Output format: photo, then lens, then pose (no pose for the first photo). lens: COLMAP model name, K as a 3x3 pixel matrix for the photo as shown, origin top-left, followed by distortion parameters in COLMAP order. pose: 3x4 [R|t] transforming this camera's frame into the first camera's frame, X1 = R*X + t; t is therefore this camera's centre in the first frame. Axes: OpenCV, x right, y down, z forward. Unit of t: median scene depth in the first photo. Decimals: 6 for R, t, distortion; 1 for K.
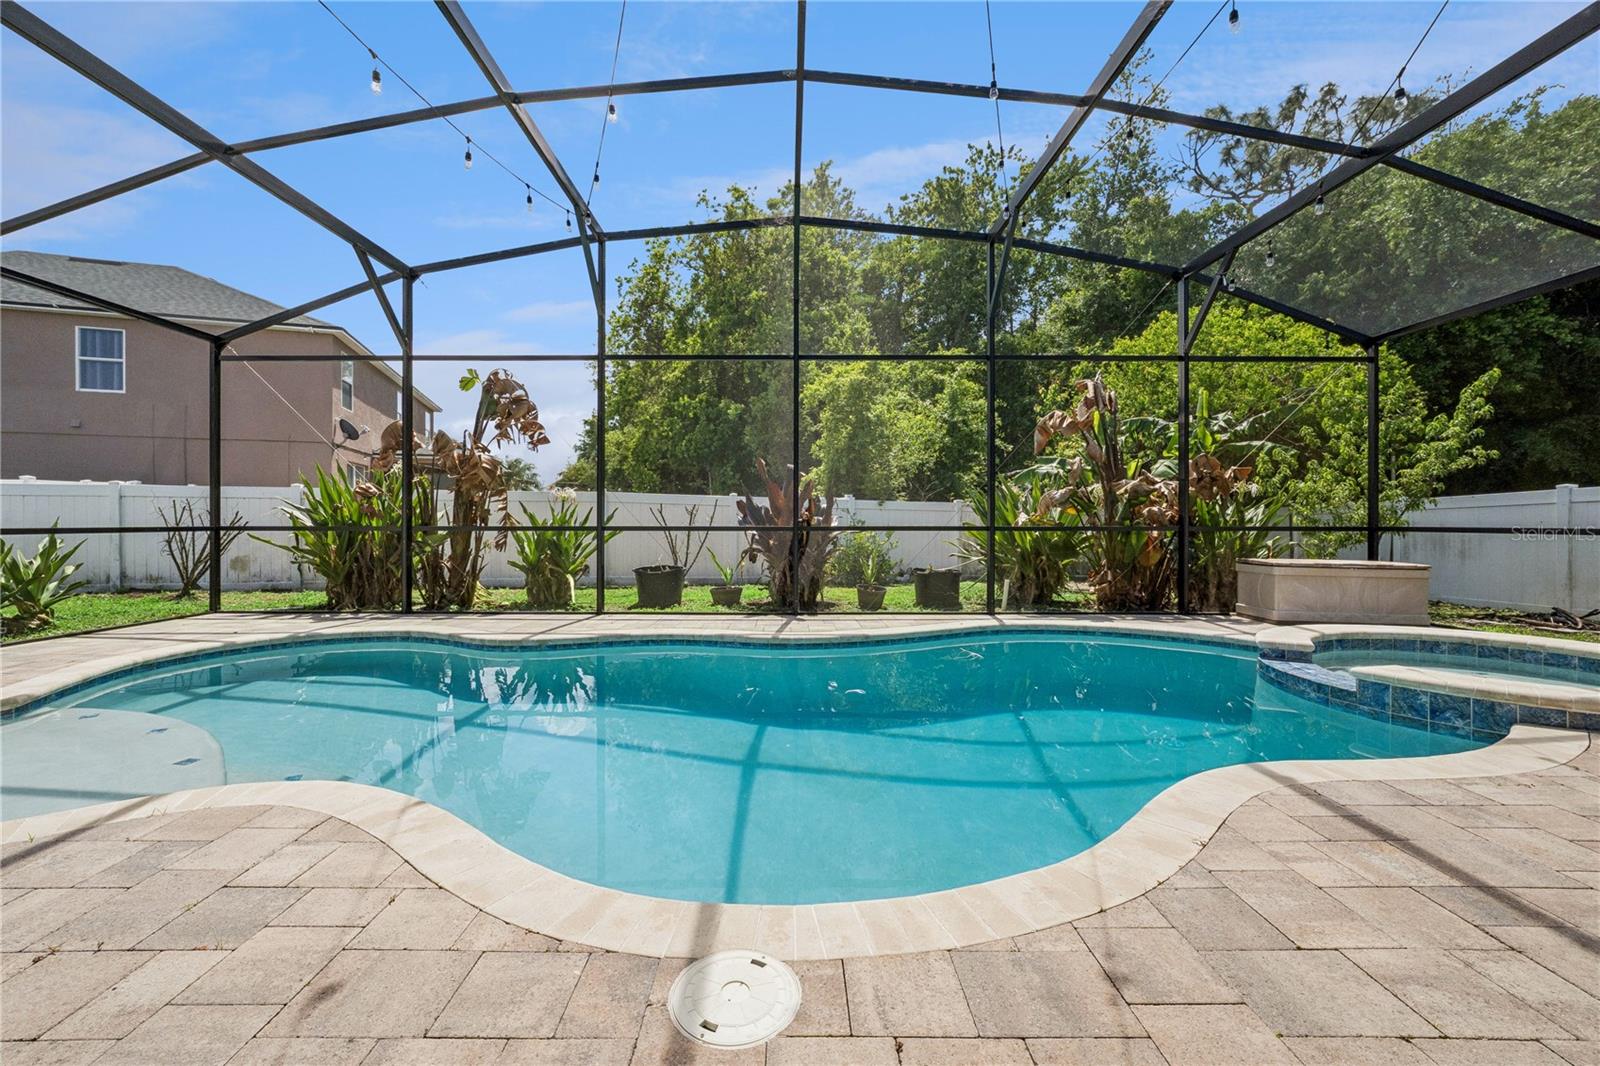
lens RADIAL K [[642.4, 0, 795.4], [0, 642.4, 525.0], [0, 0, 1]] dist [-0.006678, 0.000278]
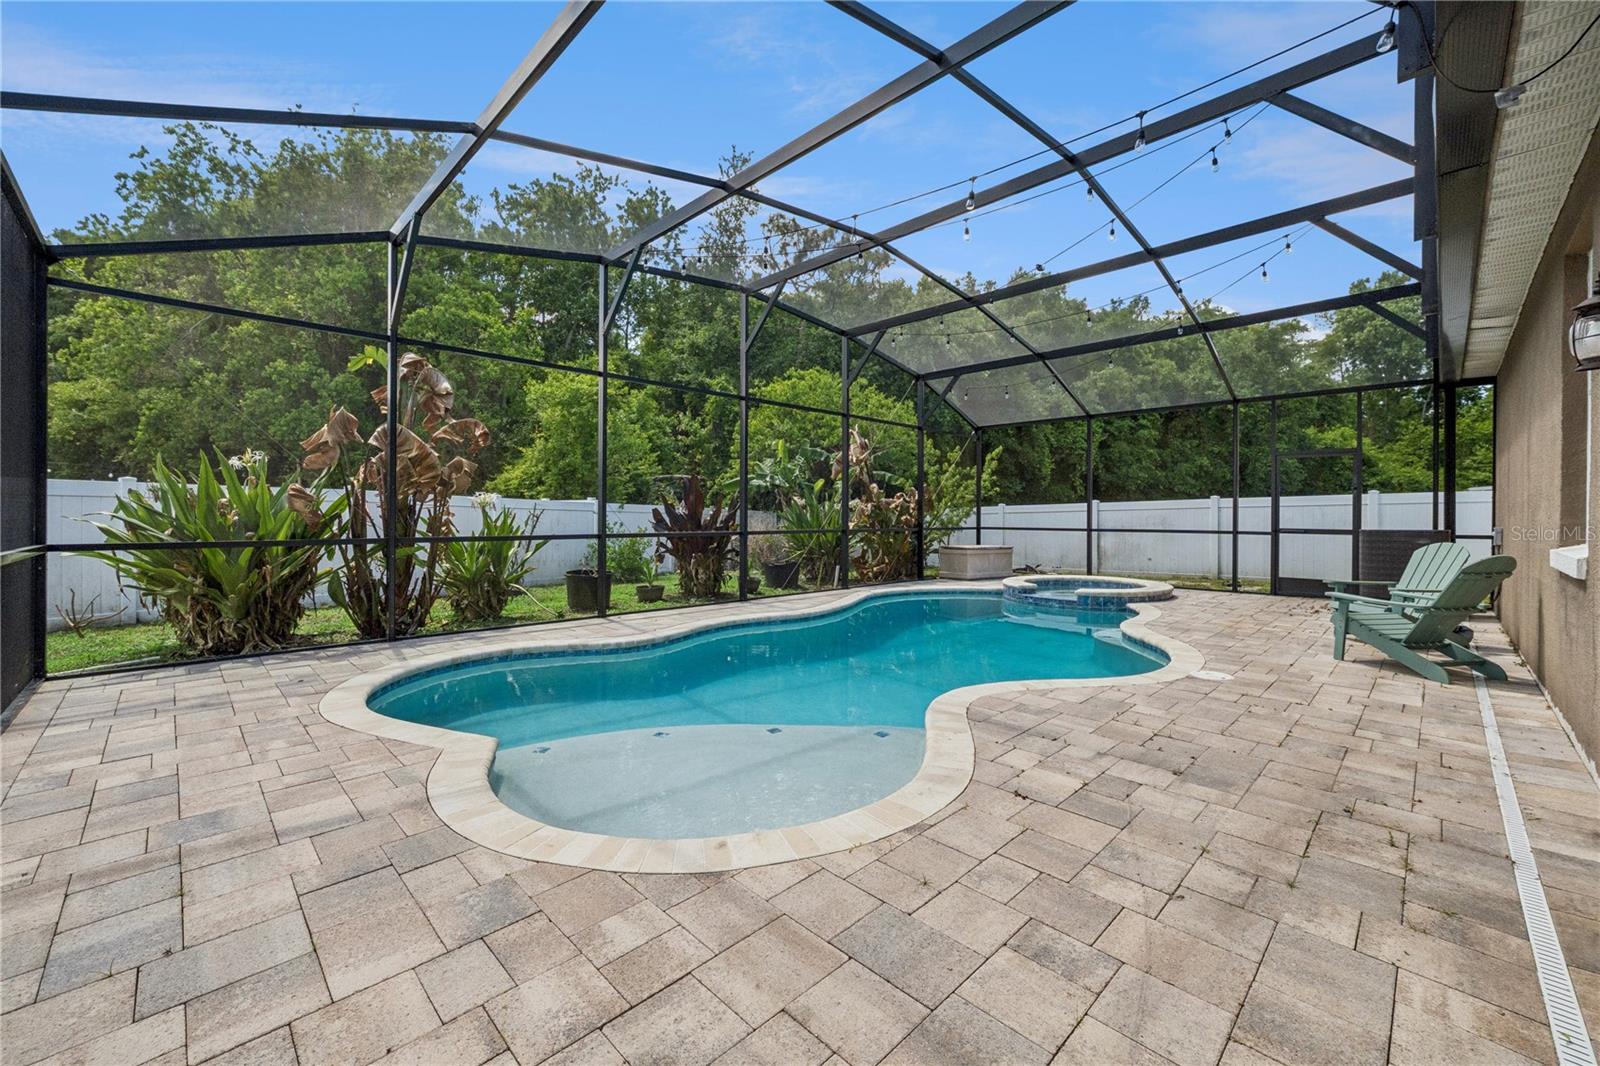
lens RADIAL K [[642.4, 0, 795.4], [0, 642.4, 525.0], [0, 0, 1]] dist [-0.006678, 0.000278]
pose [[0.716998, -0.005580, 0.697052, -0.705089], [0.003243, 0.999984, 0.004670, -0.012731], [-0.697067, -0.001088, 0.717005, 0.024767]]
